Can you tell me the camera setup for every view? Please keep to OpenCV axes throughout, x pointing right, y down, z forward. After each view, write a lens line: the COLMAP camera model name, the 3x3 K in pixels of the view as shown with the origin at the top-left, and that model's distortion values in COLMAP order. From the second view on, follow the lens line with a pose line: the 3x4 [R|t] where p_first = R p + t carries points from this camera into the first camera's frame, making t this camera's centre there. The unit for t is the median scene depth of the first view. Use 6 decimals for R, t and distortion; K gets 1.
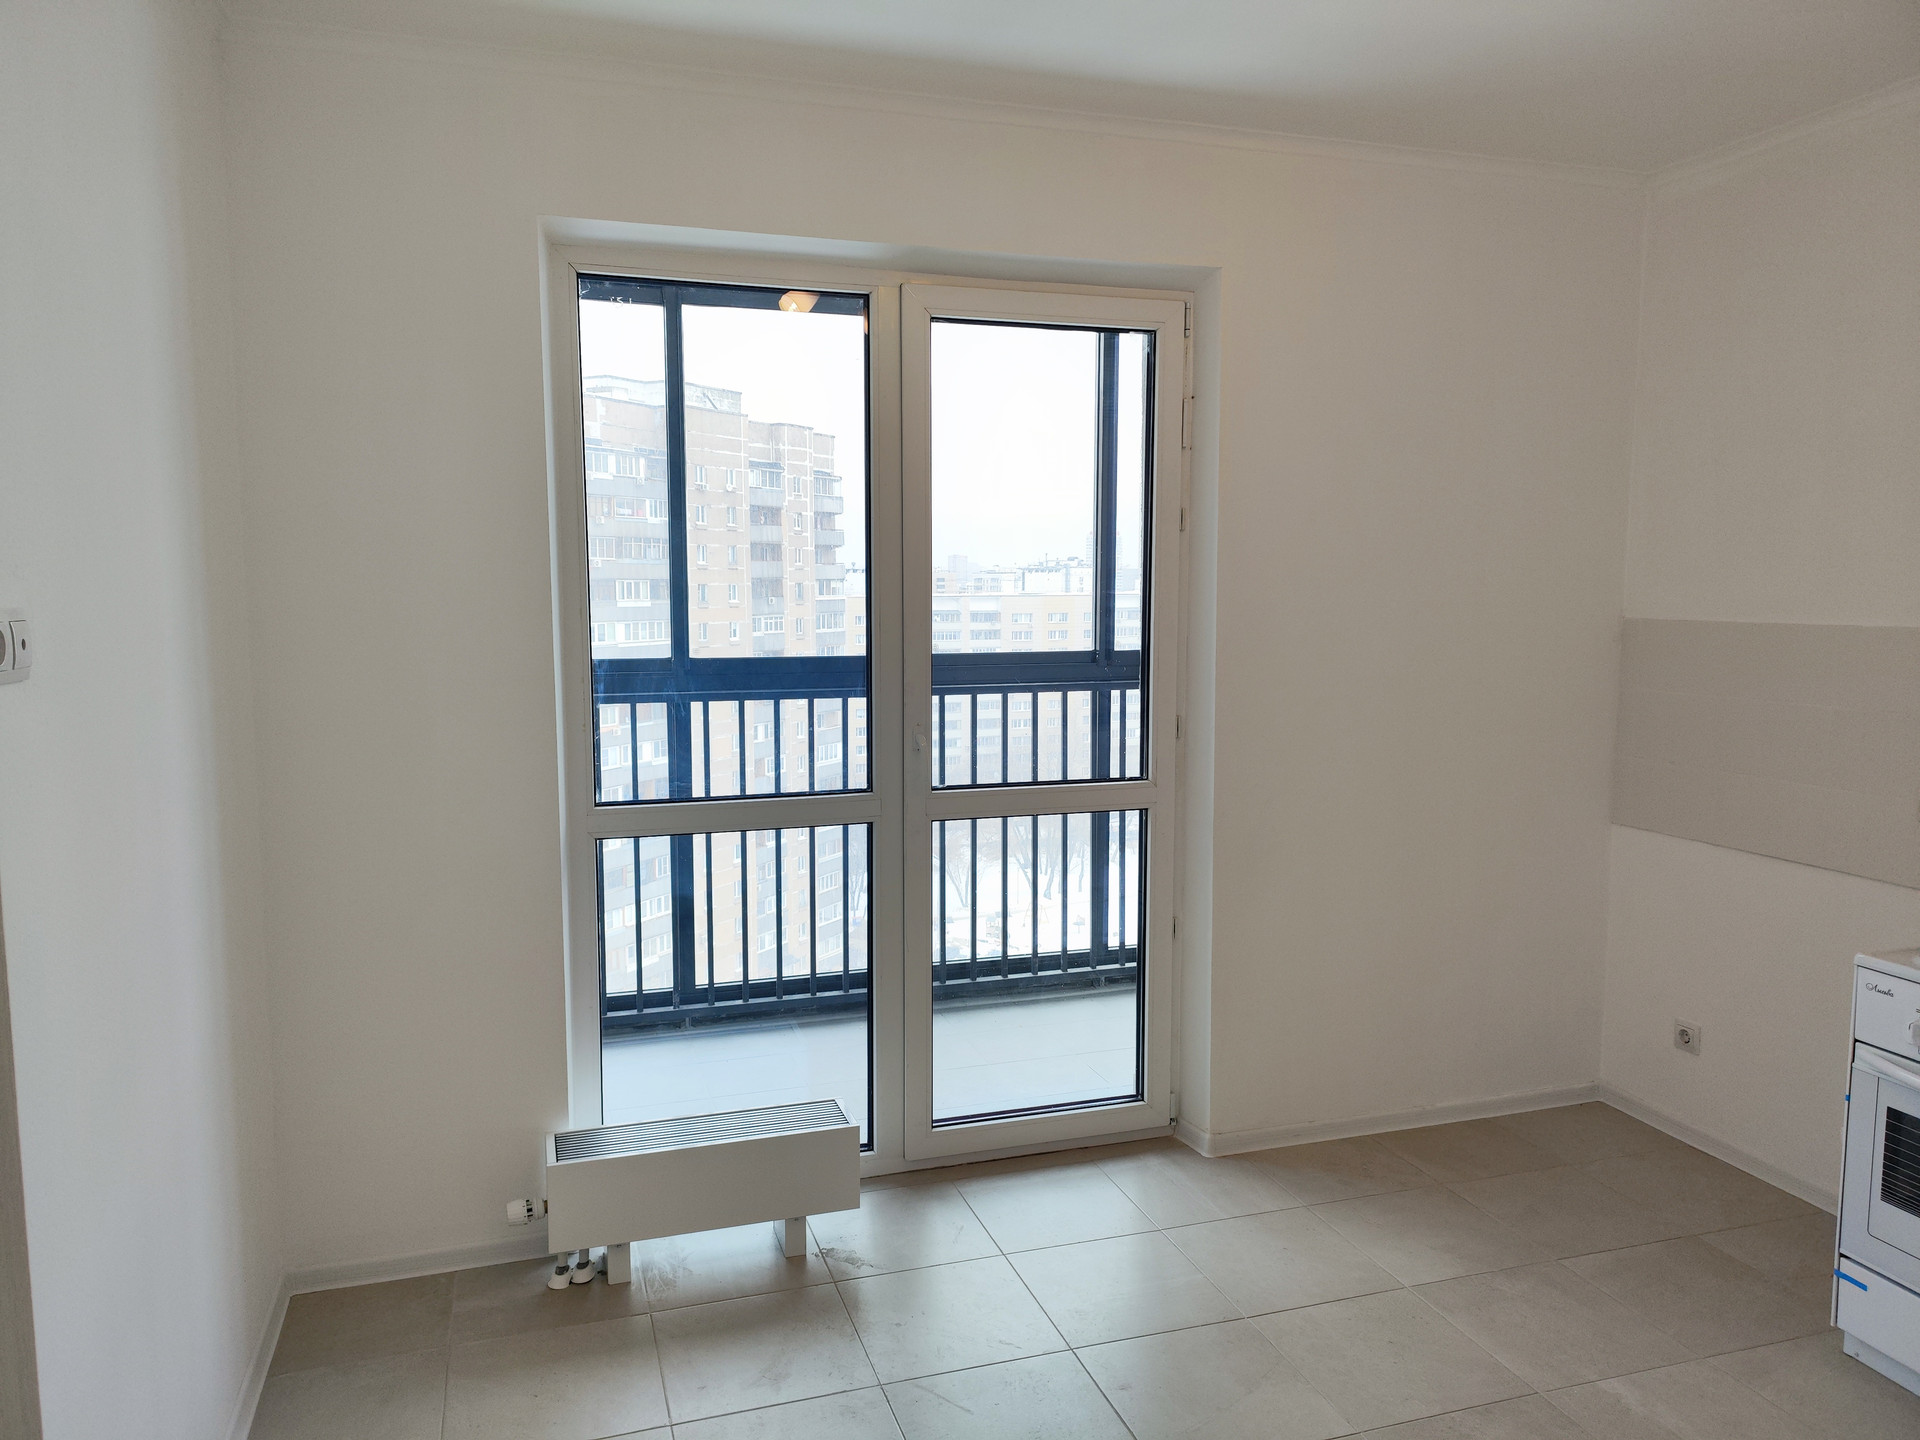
lens RADIAL K [[1353.6, 0, 961.6], [0, 1353.6, 718.0], [0, 0, 1]] dist [0.044142, -0.011581]
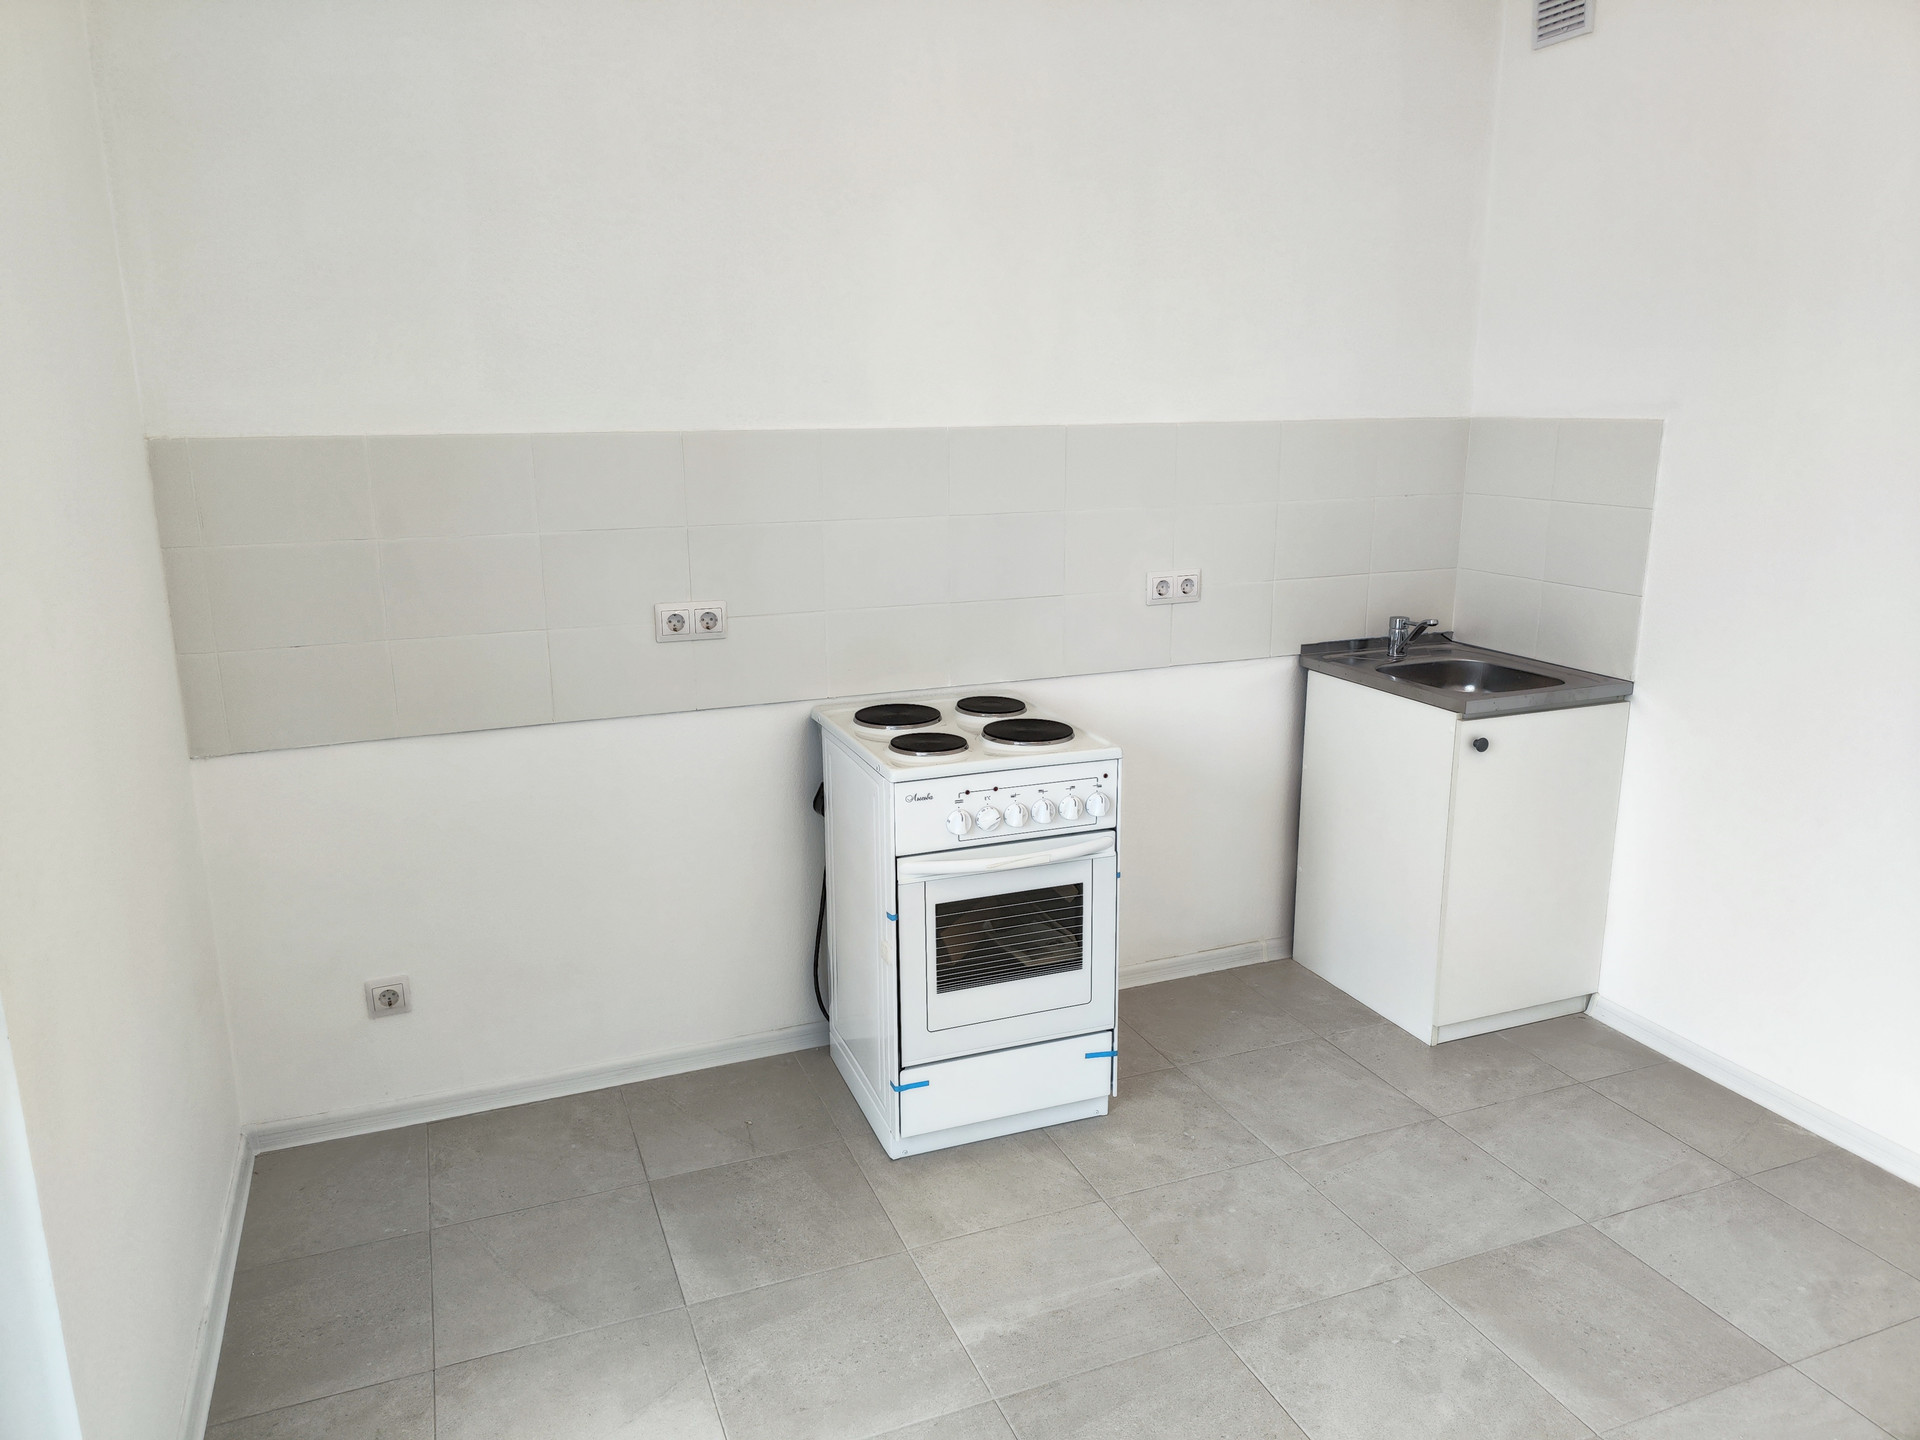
lens RADIAL K [[1353.6, 0, 963.3], [0, 1353.6, 711.1], [0, 0, 1]] dist [0.044142, -0.011581]
pose [[-0.052864, -0.233546, 0.970908, -0.182038], [0.116924, 0.964132, 0.238283, -0.062213], [-0.991733, 0.126119, -0.023661, 0.688376]]
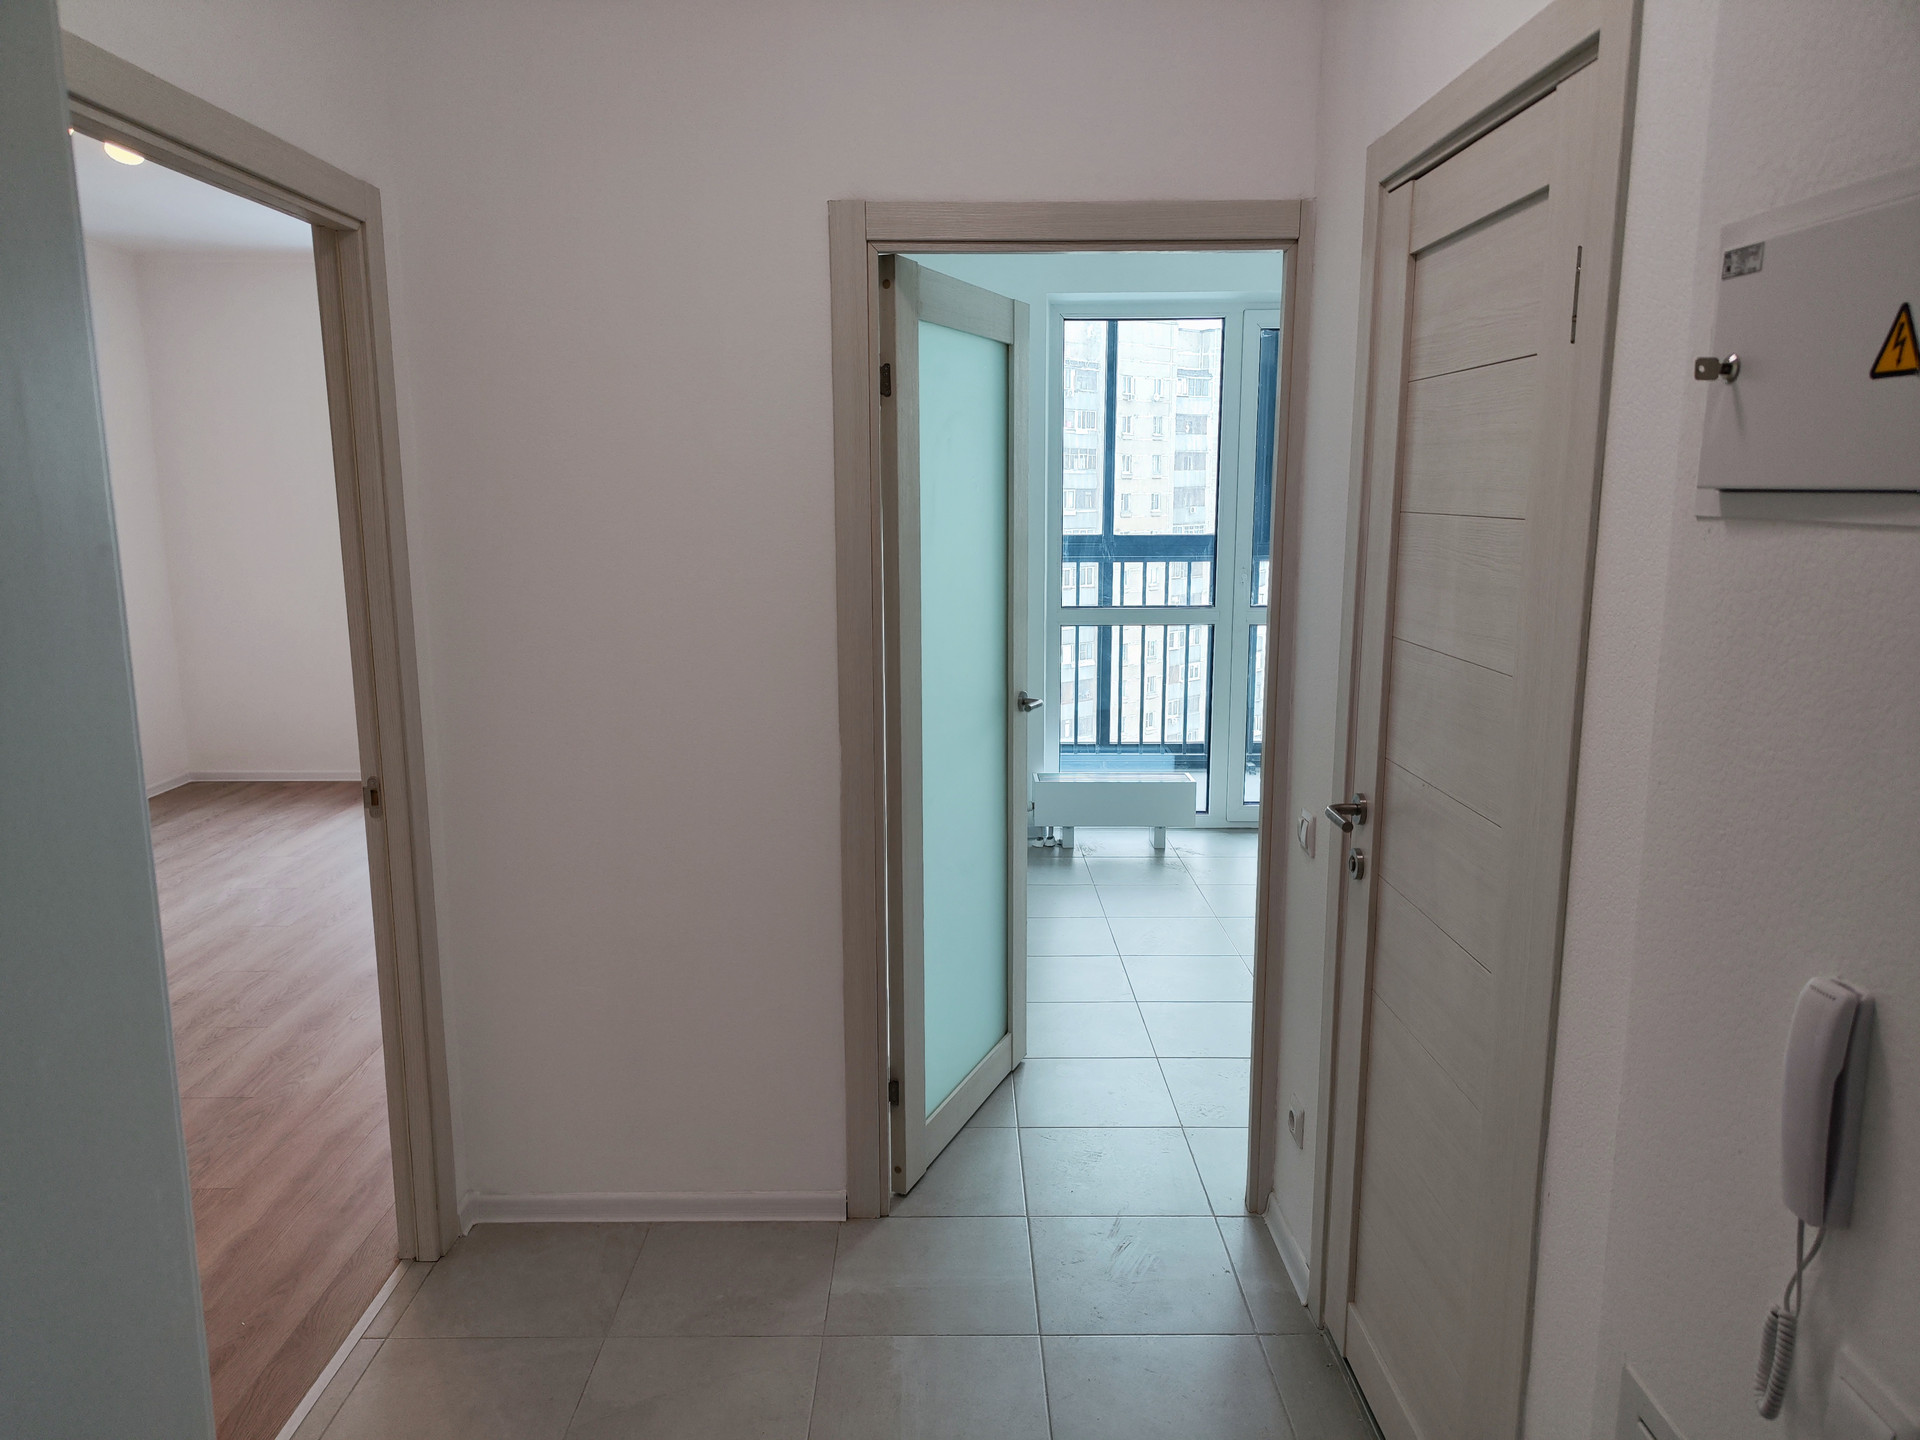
lens RADIAL K [[1353.6, 0, 962.6], [0, 1353.6, 723.7], [0, 0, 1]] dist [0.044142, -0.011581]
pose [[0.953435, 0.048959, -0.297600, 0.137361], [-0.028224, 0.996890, 0.073576, 0.080372], [0.300276, -0.061750, 0.951851, -0.694617]]
